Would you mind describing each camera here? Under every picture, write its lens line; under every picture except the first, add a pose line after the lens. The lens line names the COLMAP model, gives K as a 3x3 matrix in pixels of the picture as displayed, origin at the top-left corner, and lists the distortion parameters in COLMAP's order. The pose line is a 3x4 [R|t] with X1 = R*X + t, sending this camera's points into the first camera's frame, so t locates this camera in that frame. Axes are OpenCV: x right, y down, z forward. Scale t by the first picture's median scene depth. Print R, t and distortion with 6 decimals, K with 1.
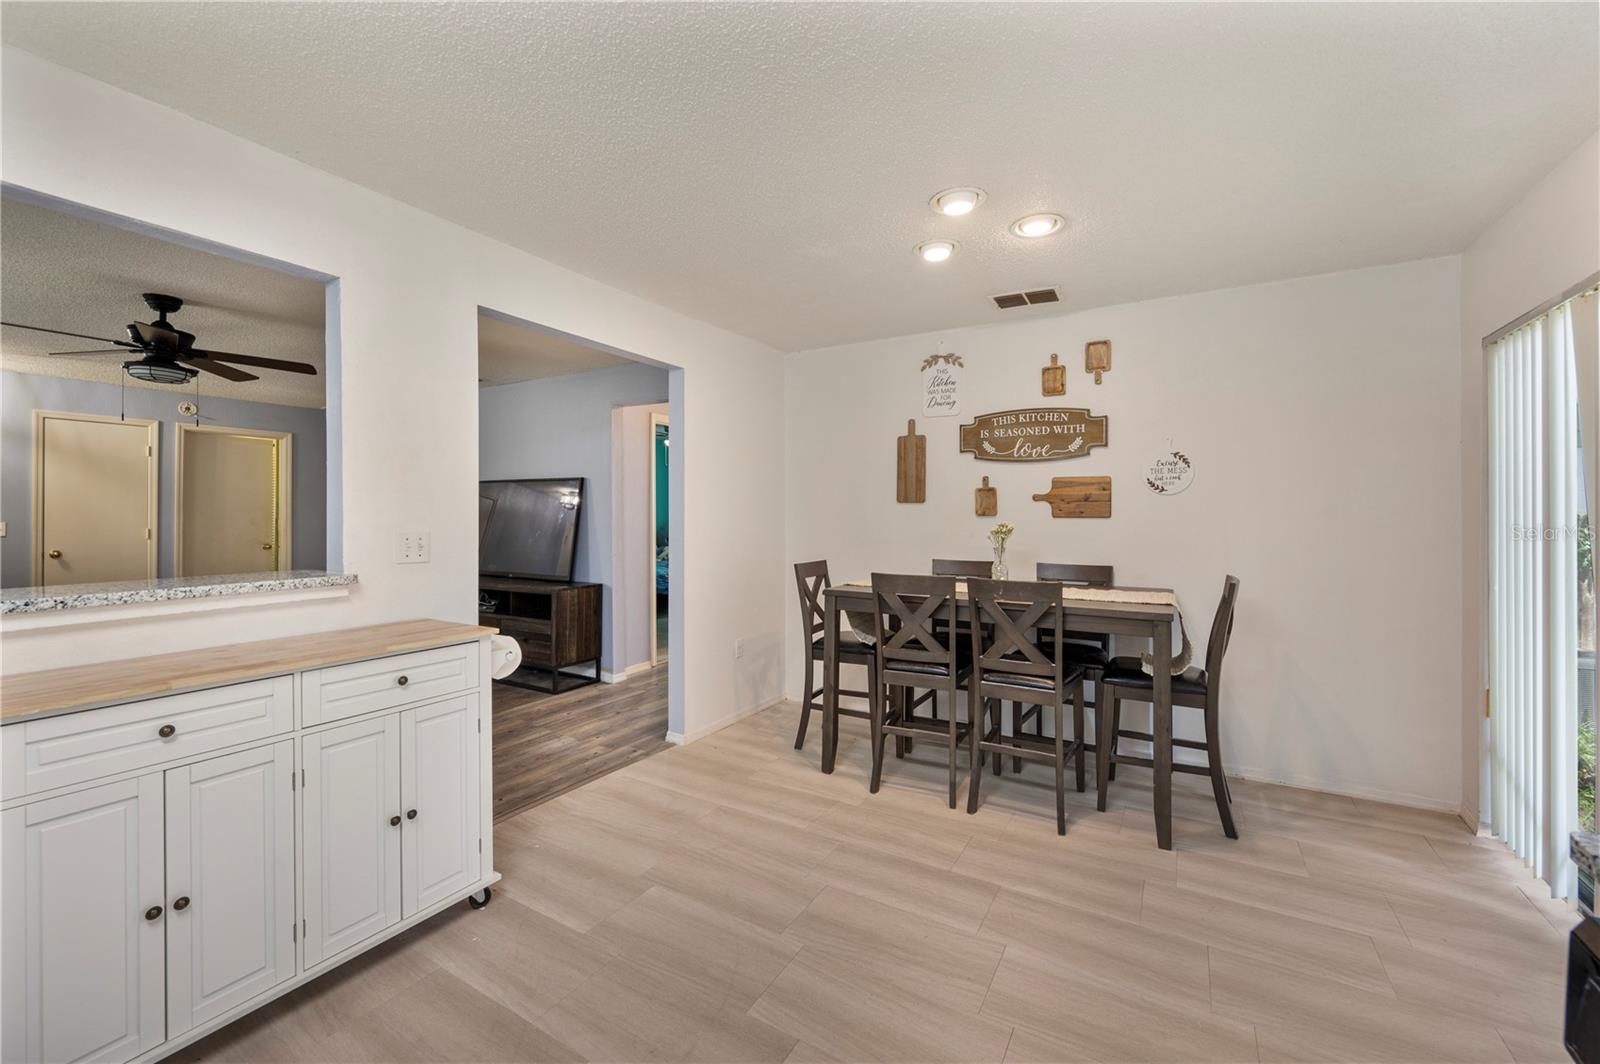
lens RADIAL K [[640.9, 0, 815.5], [0, 640.9, 513.1], [0, 0, 1]] dist [-0.005702, 0.000313]
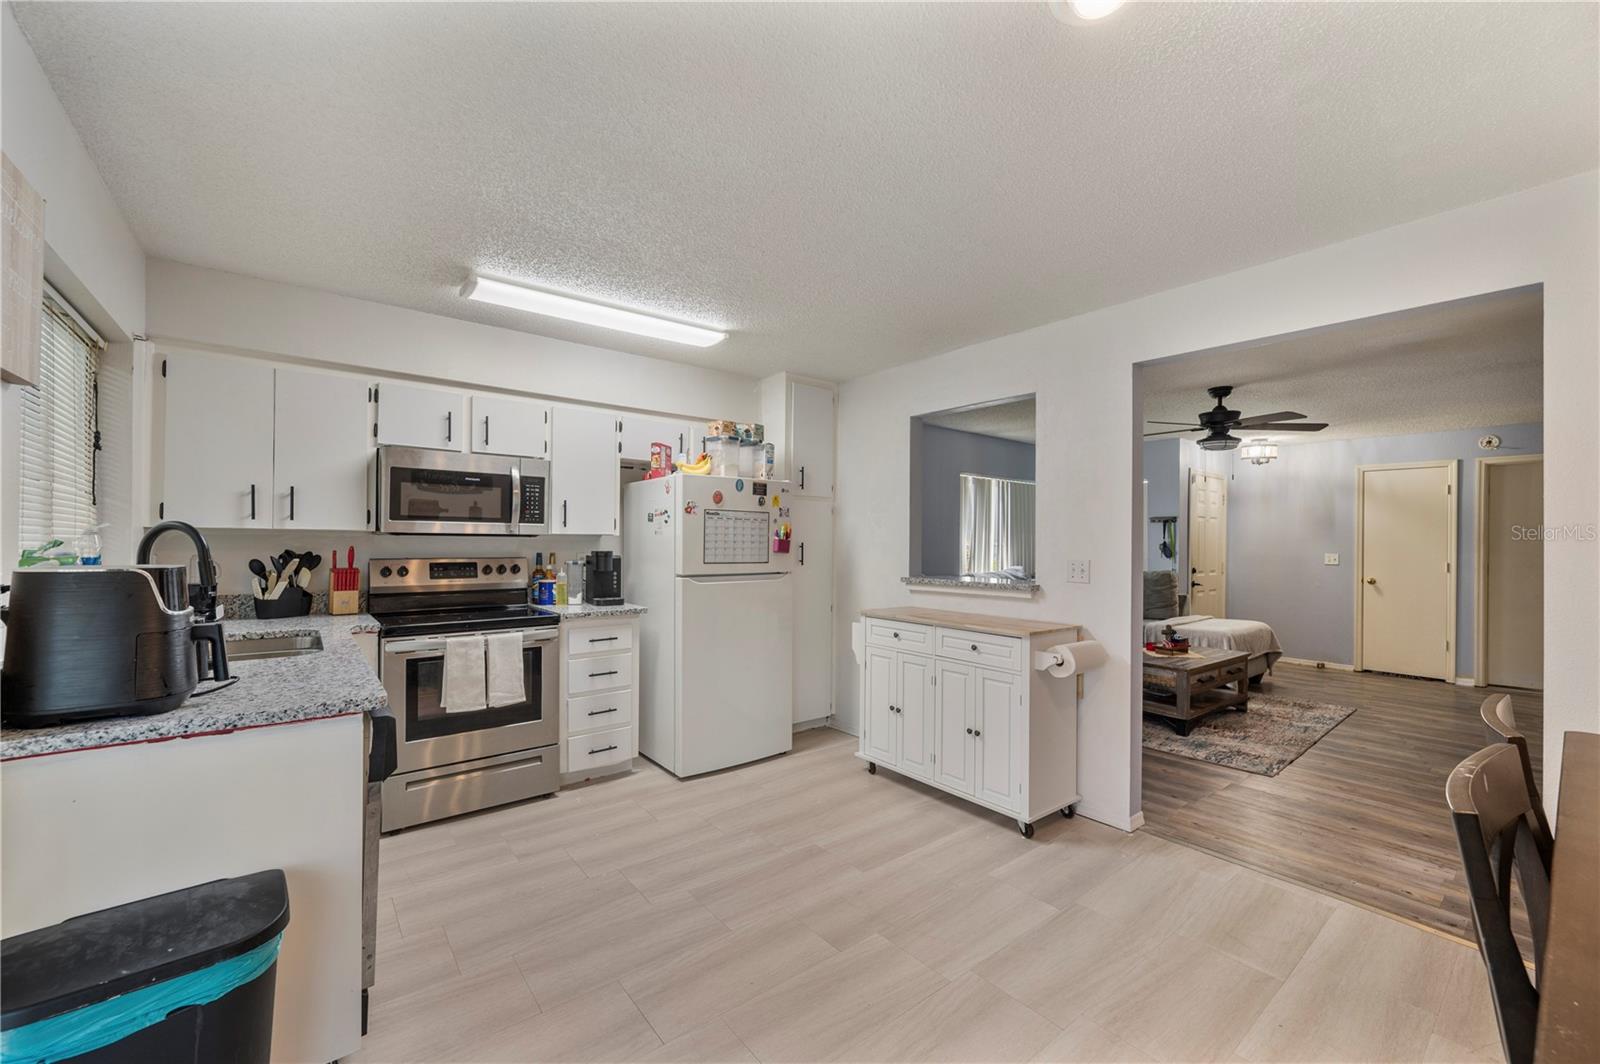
lens RADIAL K [[640.9, 0, 791.4], [0, 640.9, 540.0], [0, 0, 1]] dist [-0.005702, 0.000313]
pose [[-0.374213, -0.006959, -0.927317, 0.587591], [-0.009176, 0.999951, -0.003801, 0.000342], [0.927297, 0.007086, -0.374259, 0.671812]]
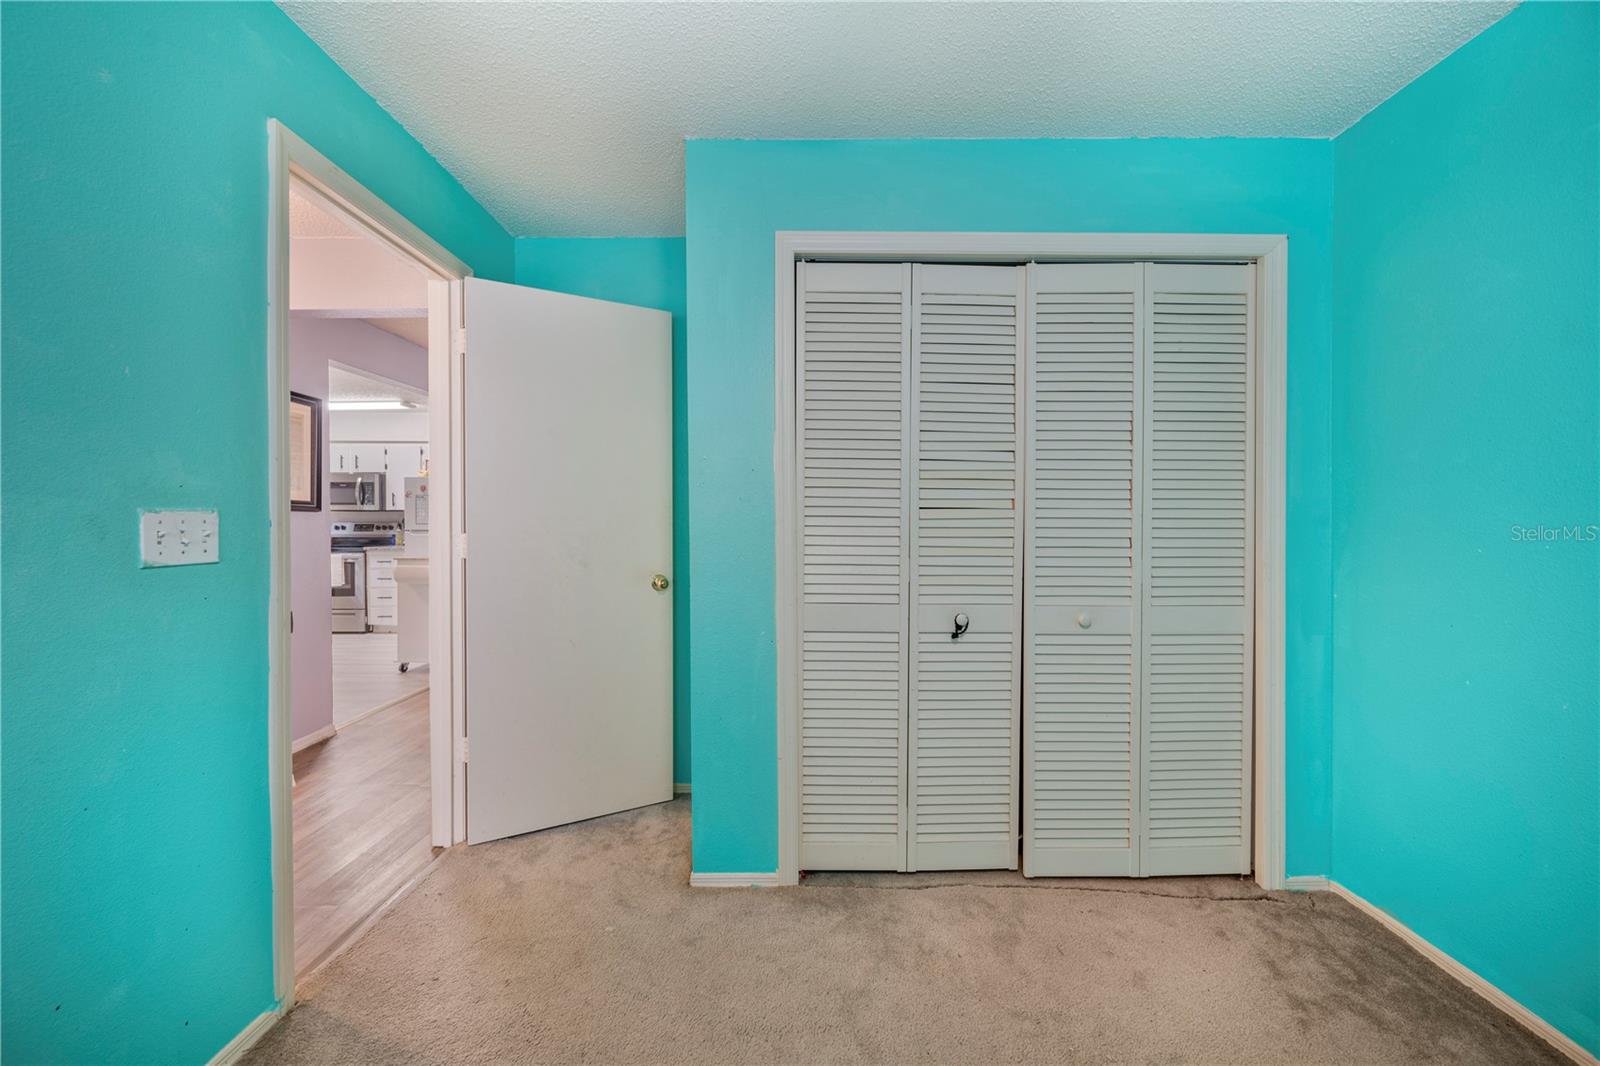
lens RADIAL K [[630.0, 0, 789.4], [0, 630.0, 537.4], [0, 0, 1]] dist [-0.005498, 0.000327]
pose [[-0.880825, 0.009094, -0.473354, -0.439403], [-0.003203, 0.999678, 0.025165, 0.024762], [0.473431, 0.023682, -0.880513, 2.395010]]
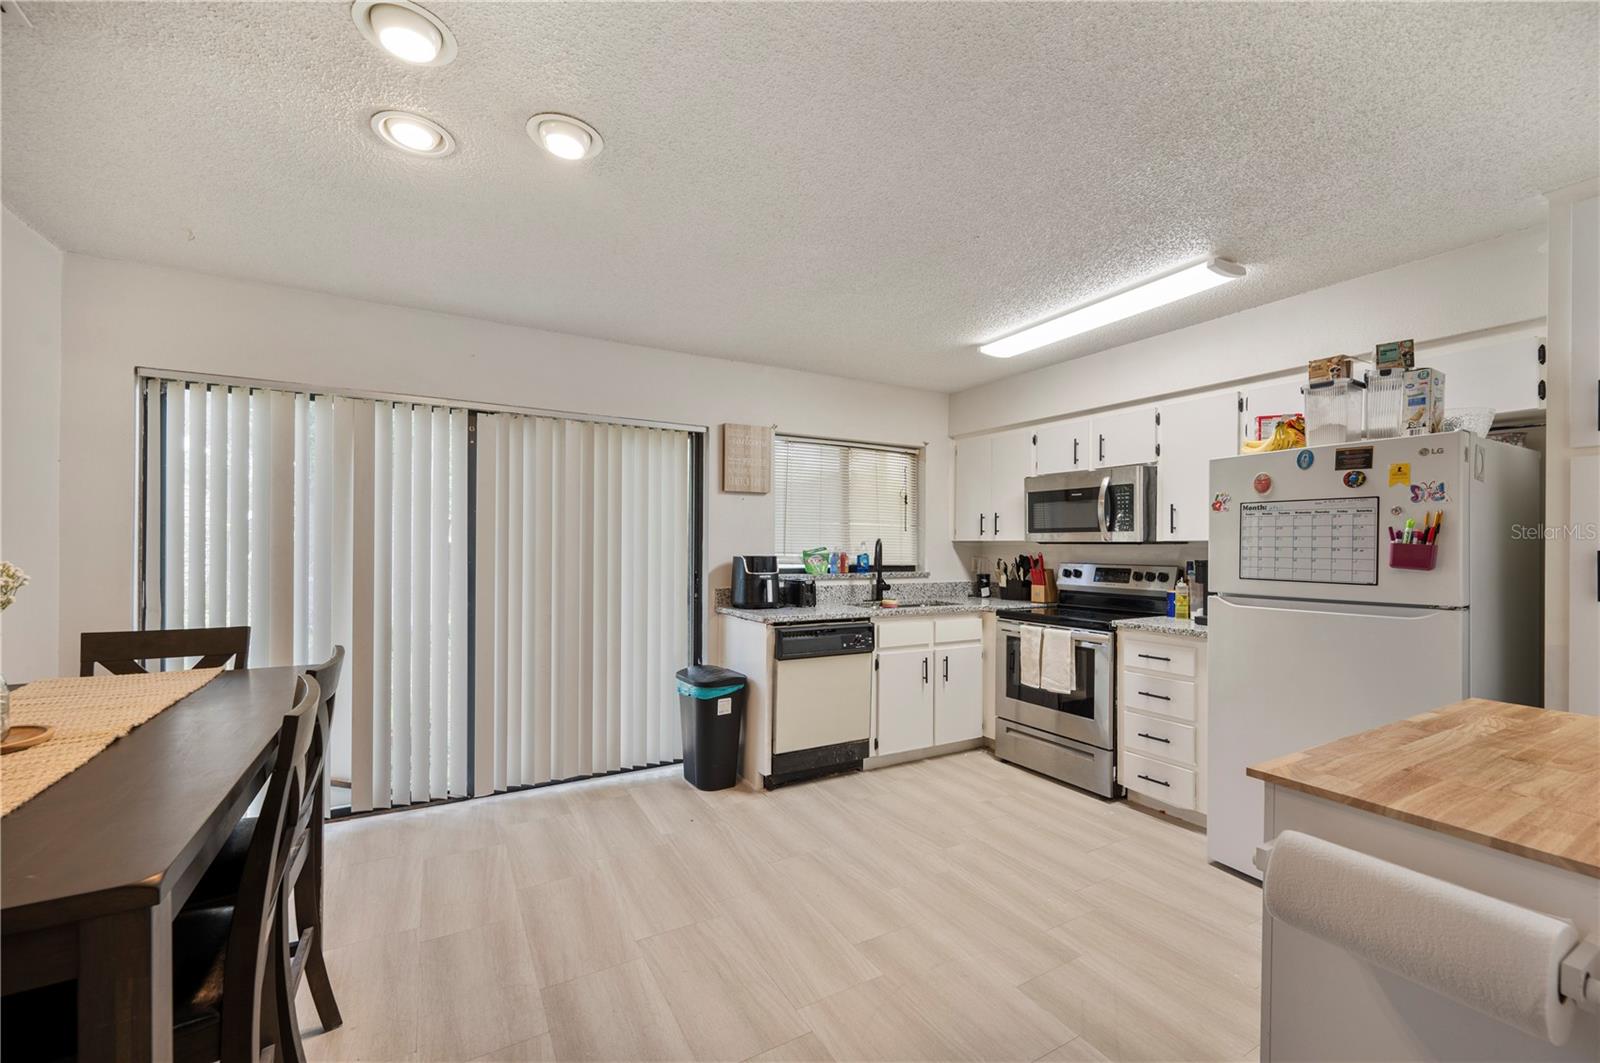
lens RADIAL K [[640.9, 0, 804.6], [0, 640.9, 544.1], [0, 0, 1]] dist [-0.005702, 0.000313]
pose [[-0.858502, -0.003941, 0.512795, -0.288493], [-0.005512, 0.999984, -0.001542, -0.000447], [-0.512781, -0.004151, -0.858510, 1.058048]]
